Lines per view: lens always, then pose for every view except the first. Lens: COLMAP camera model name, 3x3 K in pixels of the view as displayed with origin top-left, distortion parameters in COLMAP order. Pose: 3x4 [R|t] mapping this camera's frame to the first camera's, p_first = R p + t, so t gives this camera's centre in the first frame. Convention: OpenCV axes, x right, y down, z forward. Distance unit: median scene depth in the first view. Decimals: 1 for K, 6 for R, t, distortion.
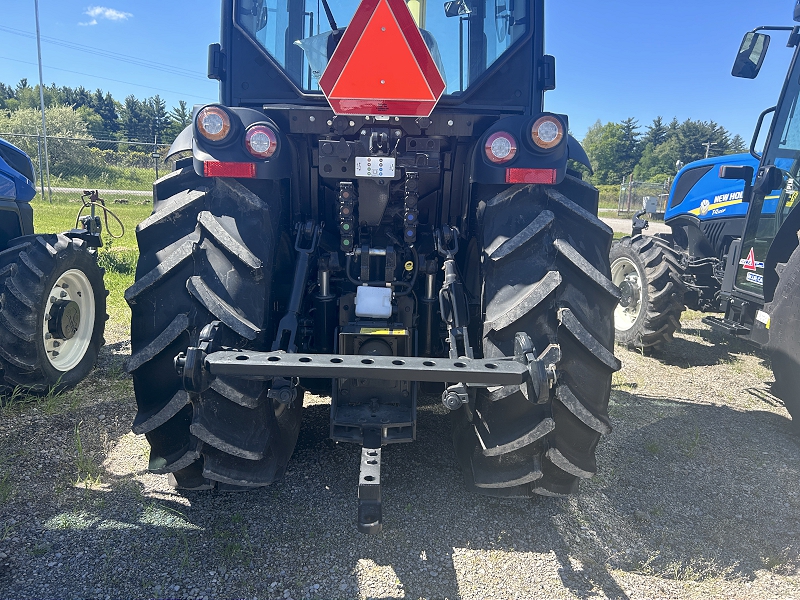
lens RADIAL K [[595.0, 0, 399.4], [0, 595.0, 307.1], [0, 0, 1]] dist [0.012813, -0.011745]
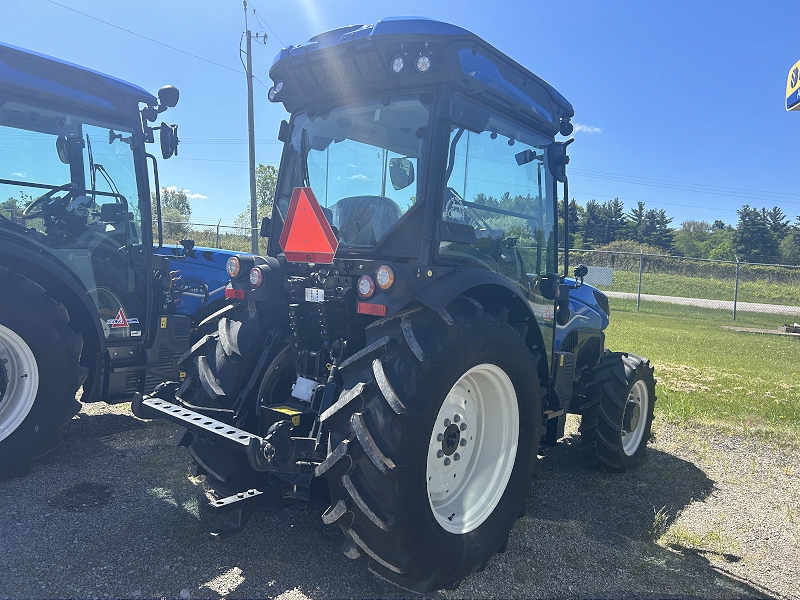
lens RADIAL K [[595.0, 0, 401.9], [0, 595.0, 301.2], [0, 0, 1]] dist [0.012813, -0.011745]
pose [[0.760867, 0.051465, -0.646864, 1.094864], [-0.159837, 0.981000, -0.109957, -0.101738], [0.628915, 0.187055, 0.754636, 0.059404]]
